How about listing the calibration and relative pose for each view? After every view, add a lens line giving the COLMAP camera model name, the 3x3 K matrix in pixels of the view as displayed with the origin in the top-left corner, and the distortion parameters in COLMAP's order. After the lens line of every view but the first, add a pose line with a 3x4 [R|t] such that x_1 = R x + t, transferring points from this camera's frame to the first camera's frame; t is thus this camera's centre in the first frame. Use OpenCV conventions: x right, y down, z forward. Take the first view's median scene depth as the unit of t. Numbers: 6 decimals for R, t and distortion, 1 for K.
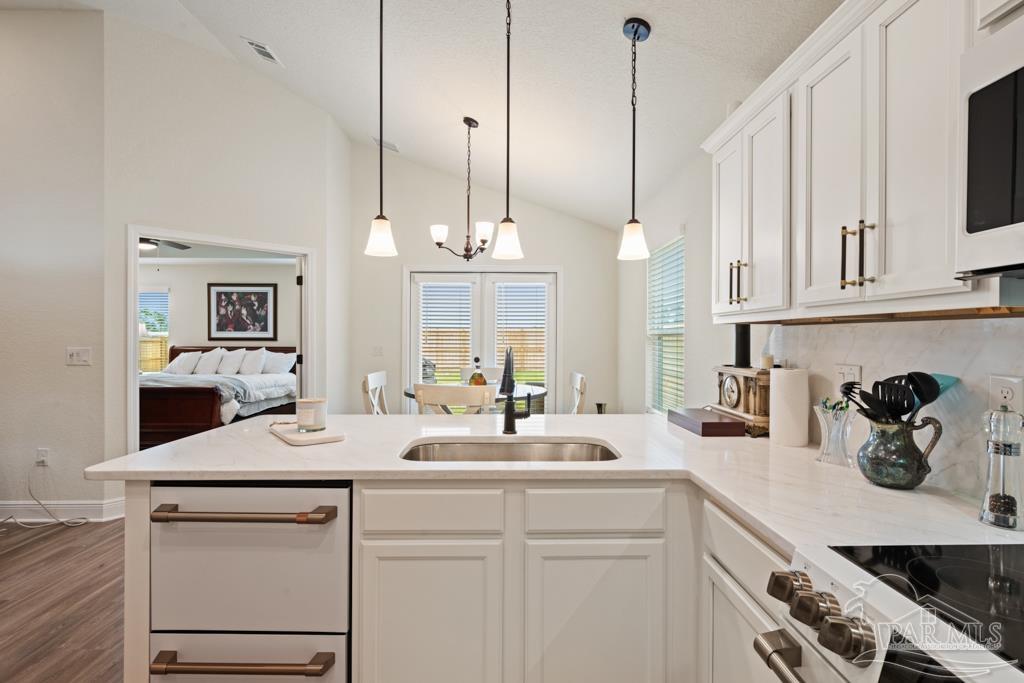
lens RADIAL K [[474.8, 0, 517.4], [0, 474.8, 339.8], [0, 0, 1]] dist [0.002057, 0.000114]
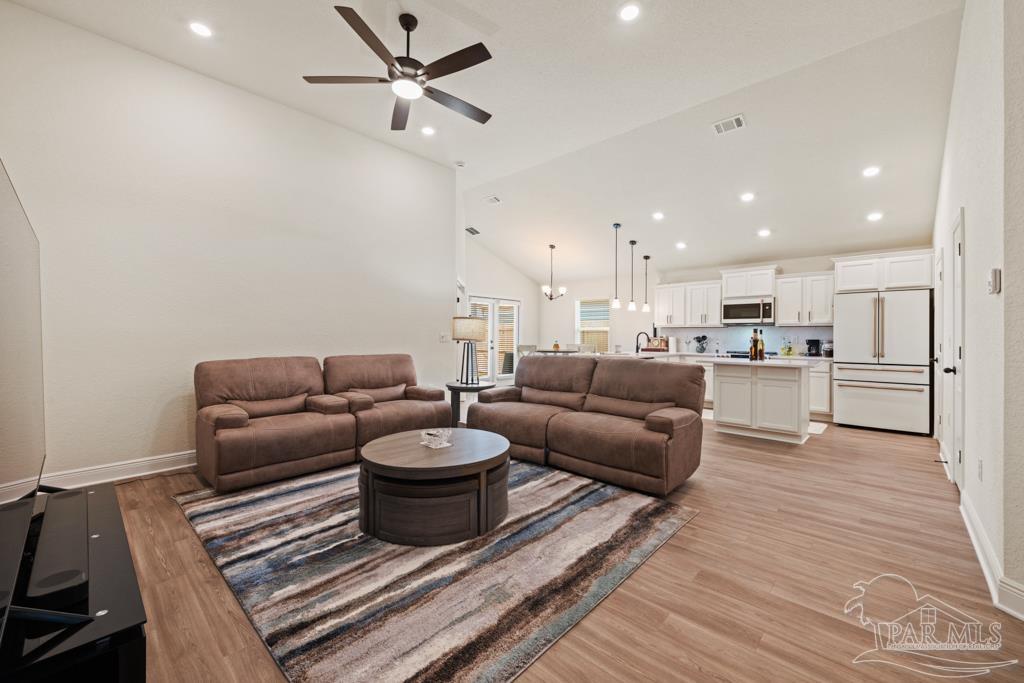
lens RADIAL K [[404.1, 0, 512.0], [0, 404.1, 335.0], [0, 0, 1]] dist [-0.000166, -0.000052]
pose [[0.705473, 0.001394, 0.708735, -3.306857], [0.000465, 0.999997, -0.002430, 0.046984], [-0.708737, 0.002044, 0.705470, -0.725083]]
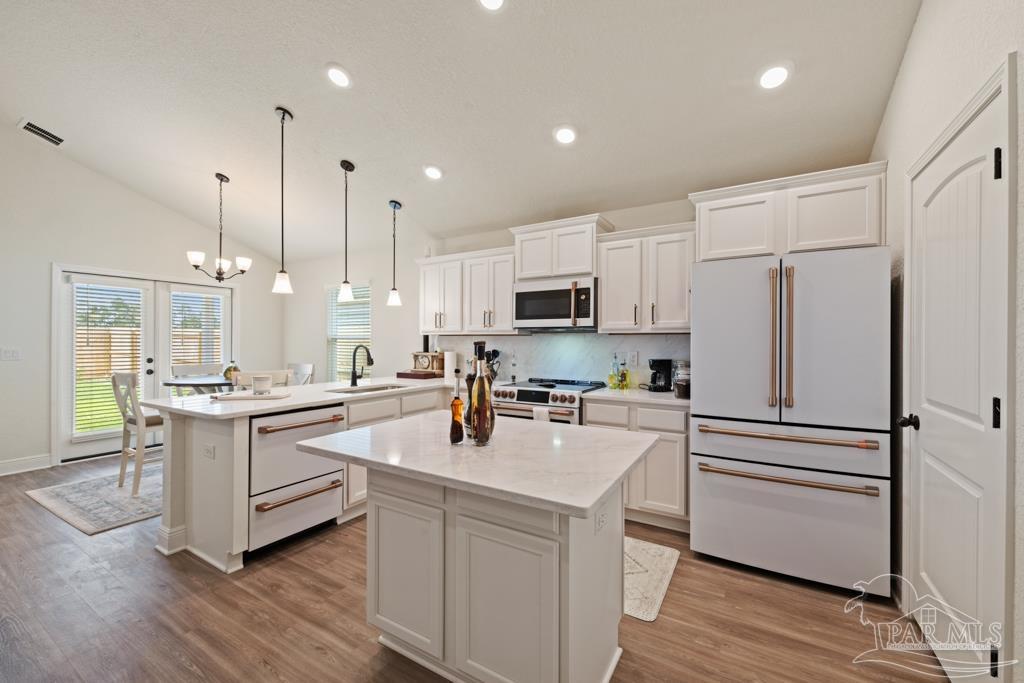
lens RADIAL K [[404.0, 0, 512.0], [0, 404.0, 341.5], [0, 0, 1]] dist [-0.000161, 0.000017]
pose [[0.535426, -0.001606, 0.844581, -1.145036], [0.002583, 0.999997, 0.000265, 0.001984], [-0.844578, 0.002040, 0.535428, -0.535809]]
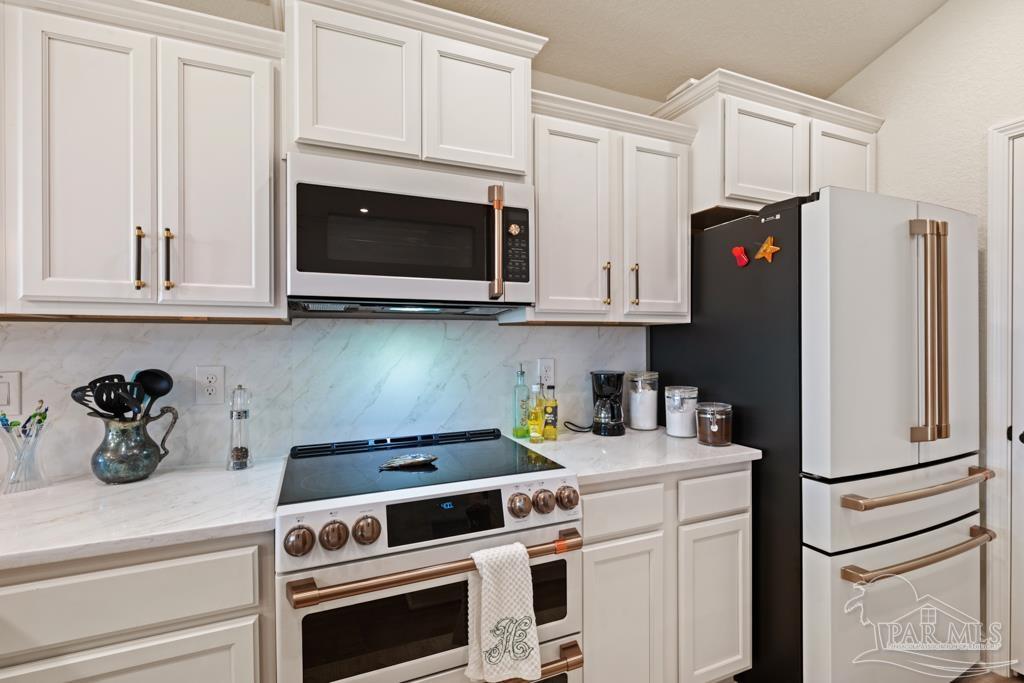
lens RADIAL K [[474.8, 0, 517.4], [0, 474.8, 339.8], [0, 0, 1]] dist [0.002057, 0.000114]
pose [[-0.376038, -0.002614, 0.926600, -0.324990], [0.005711, 0.999970, 0.005138, -0.001202], [-0.926587, 0.007224, -0.376012, 0.391305]]
